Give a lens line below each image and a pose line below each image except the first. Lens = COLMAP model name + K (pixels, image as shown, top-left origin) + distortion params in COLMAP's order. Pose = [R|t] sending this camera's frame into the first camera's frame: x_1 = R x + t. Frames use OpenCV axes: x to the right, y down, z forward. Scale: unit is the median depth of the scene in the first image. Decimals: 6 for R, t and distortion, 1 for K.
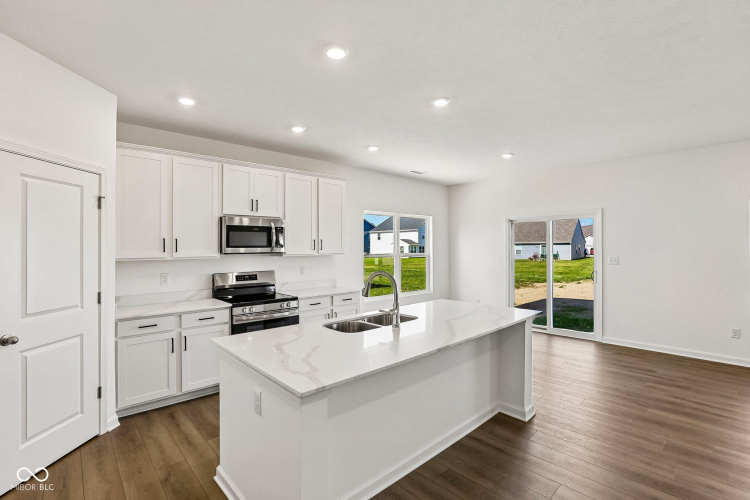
lens RADIAL K [[343.1, 0, 374.9], [0, 343.1, 244.5], [0, 0, 1]] dist [-0.035858, 0.005860]
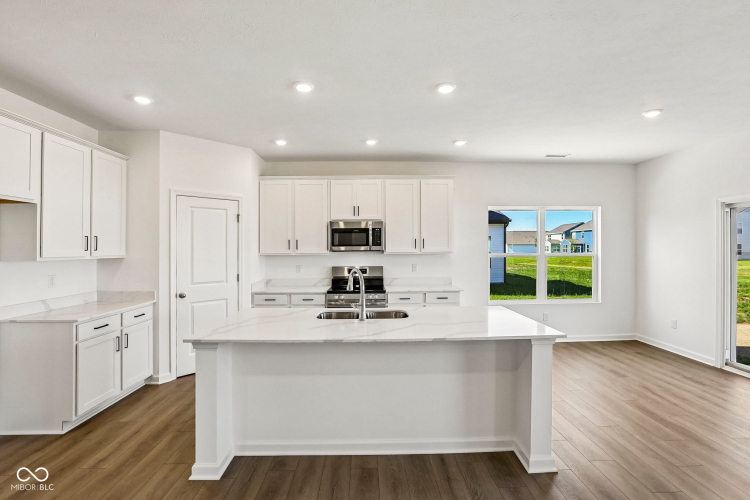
lens RADIAL K [[343.1, 0, 376.5], [0, 343.1, 245.2], [0, 0, 1]] dist [-0.035858, 0.005860]
pose [[0.752053, 0.000651, -0.659103, 0.494565], [0.005409, 0.999960, 0.007160, -0.002681], [0.659081, -0.008950, 0.752019, 0.140458]]
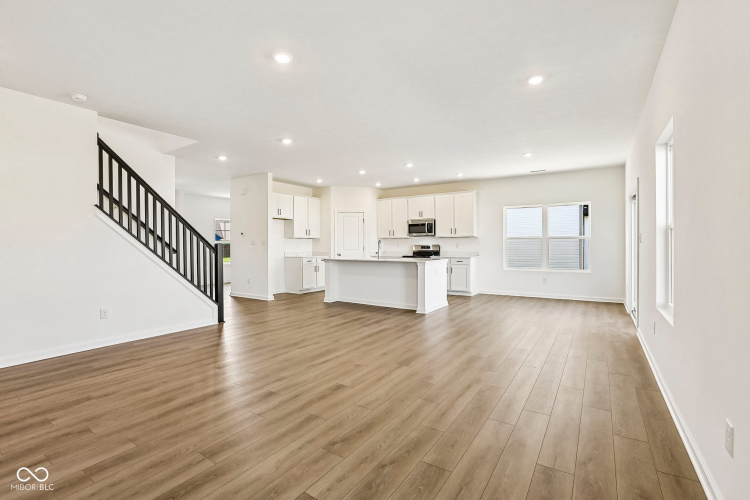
lens RADIAL K [[343.1, 0, 378.7], [0, 343.1, 248.7], [0, 0, 1]] dist [-0.035858, 0.005860]
pose [[0.250772, 0.012235, -0.967969, 1.728996], [0.012709, 0.999792, 0.015929, 0.070259], [0.967963, -0.016296, 0.250565, 0.176285]]
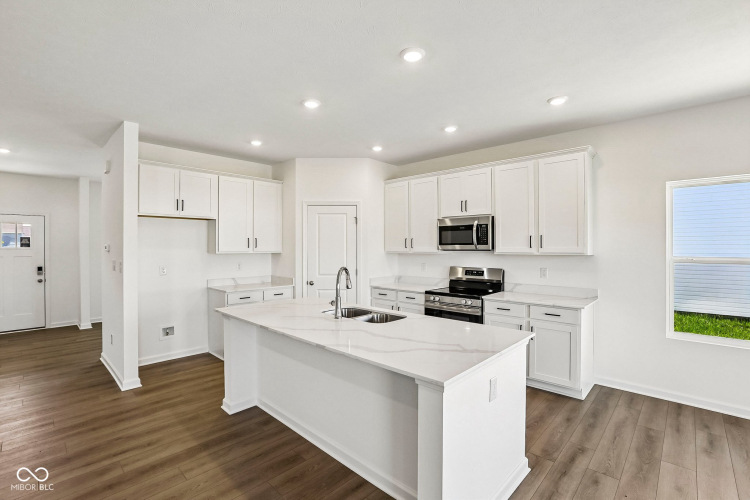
lens RADIAL K [[343.1, 0, 377.2], [0, 343.1, 244.1], [0, 0, 1]] dist [-0.035858, 0.005860]
pose [[0.069215, 0.000285, -0.997602, 0.713024], [0.010694, 0.999942, 0.001028, 0.002362], [0.997544, -0.010739, 0.069208, 0.649391]]
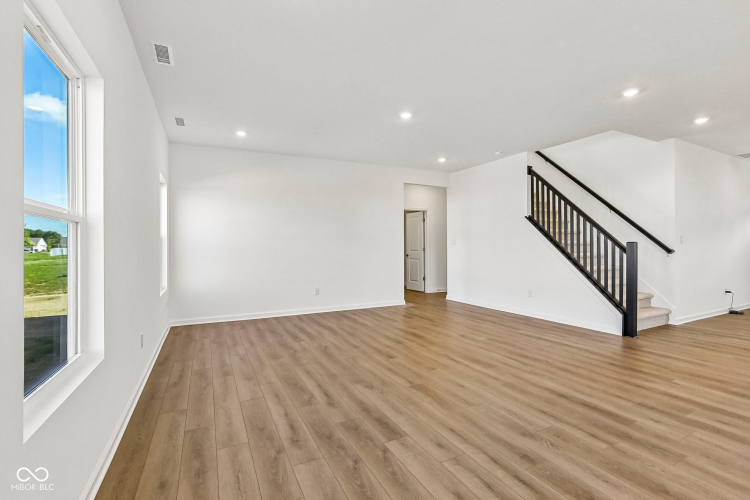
lens RADIAL K [[343.1, 0, 377.6], [0, 343.1, 249.8], [0, 0, 1]] dist [-0.035858, 0.005860]
pose [[-0.964560, 0.009803, 0.263682, -0.879660], [0.009458, 0.999952, -0.002577, 0.108606], [-0.263694, 0.000009, -0.964606, 2.985641]]
